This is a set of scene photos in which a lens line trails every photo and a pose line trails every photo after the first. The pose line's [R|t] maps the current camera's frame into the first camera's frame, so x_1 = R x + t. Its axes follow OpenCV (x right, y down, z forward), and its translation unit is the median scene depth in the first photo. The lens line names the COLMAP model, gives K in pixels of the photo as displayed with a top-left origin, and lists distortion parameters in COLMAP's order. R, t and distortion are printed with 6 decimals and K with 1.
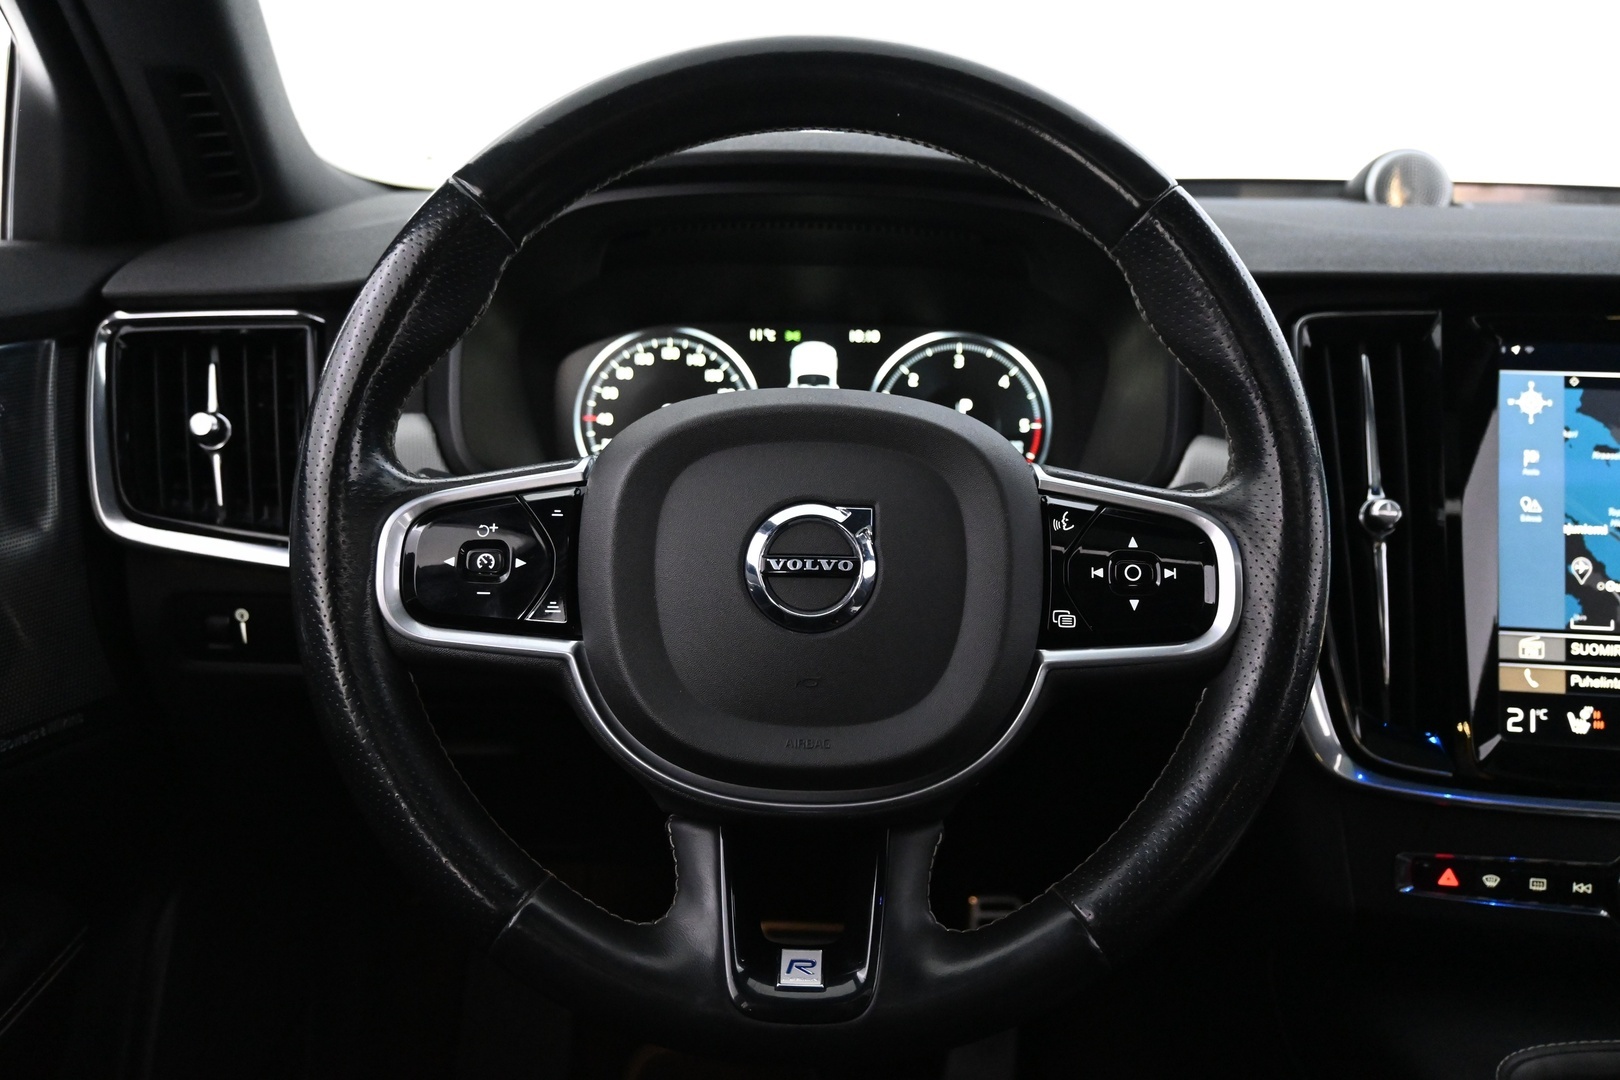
lens RADIAL K [[1467.6, 0, 813.6], [0, 1467.6, 537.1], [0, 0, 1]] dist [-0.001417, -0.018068]
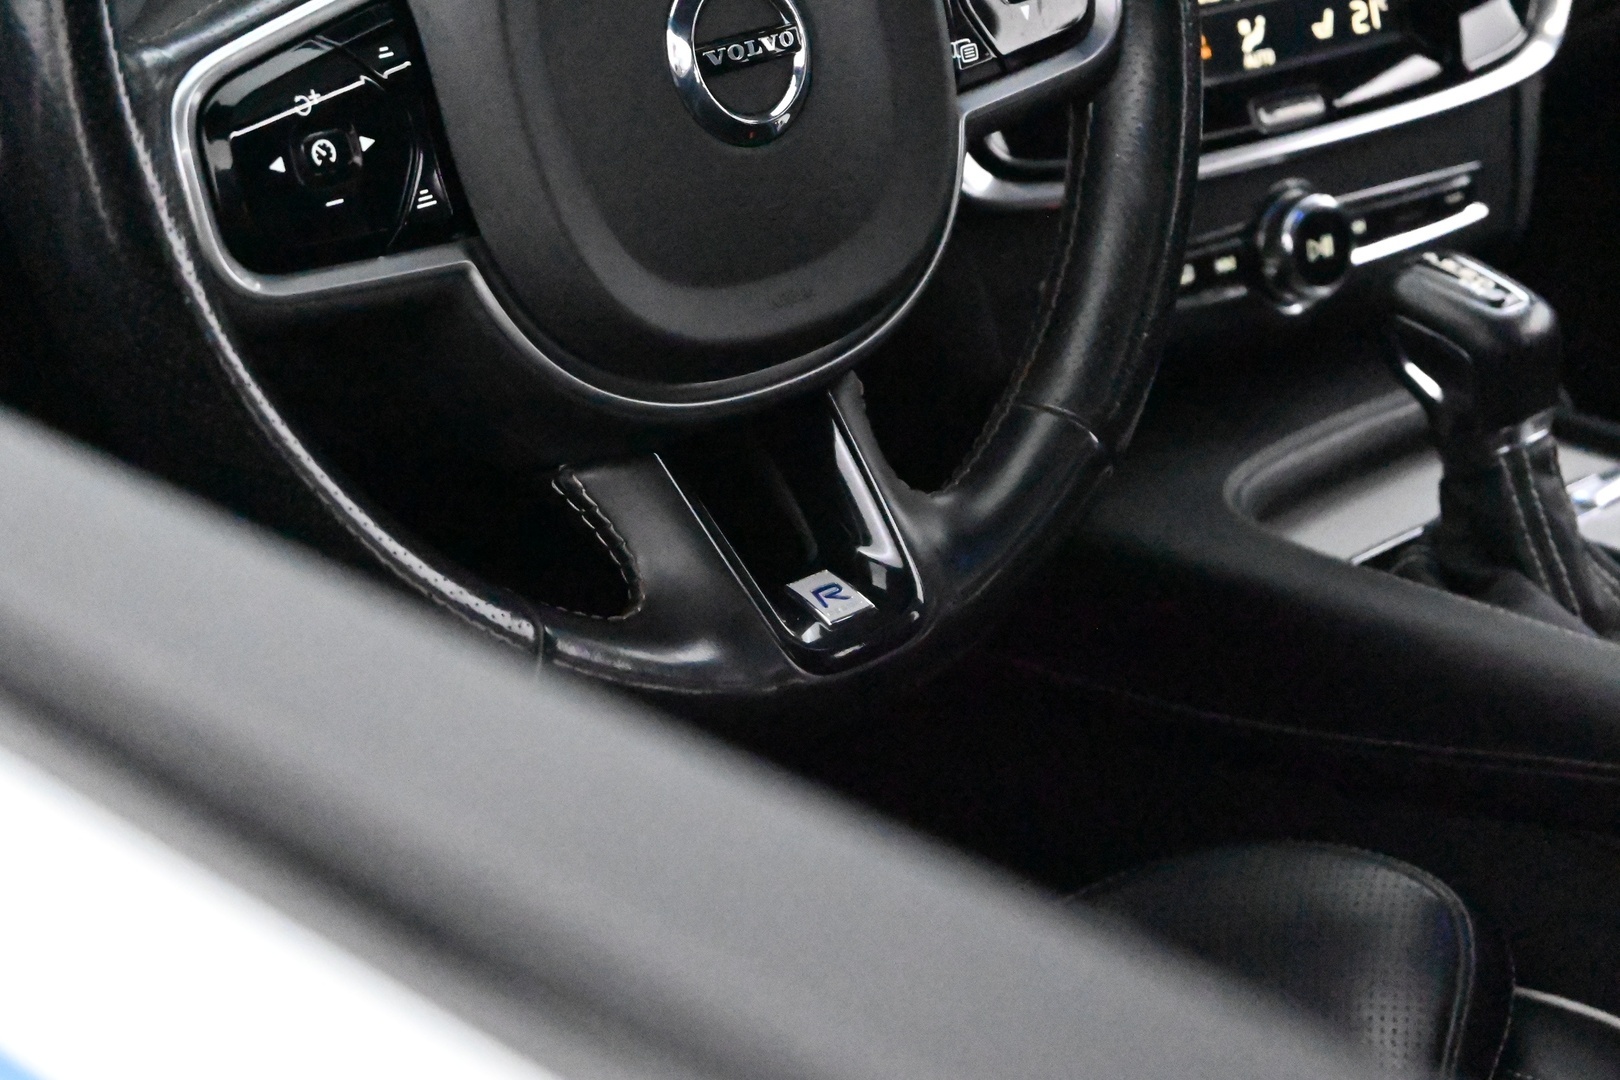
lens RADIAL K [[3457.9, 0, 806.8], [0, 3457.9, 531.5], [0, 0, 1]] dist [0.013650, 0.000000]
pose [[0.703052, -0.296421, 0.646416, -0.846732], [0.148444, 0.950134, 0.274244, -0.159462], [-0.695473, -0.096851, 0.711995, -0.163444]]
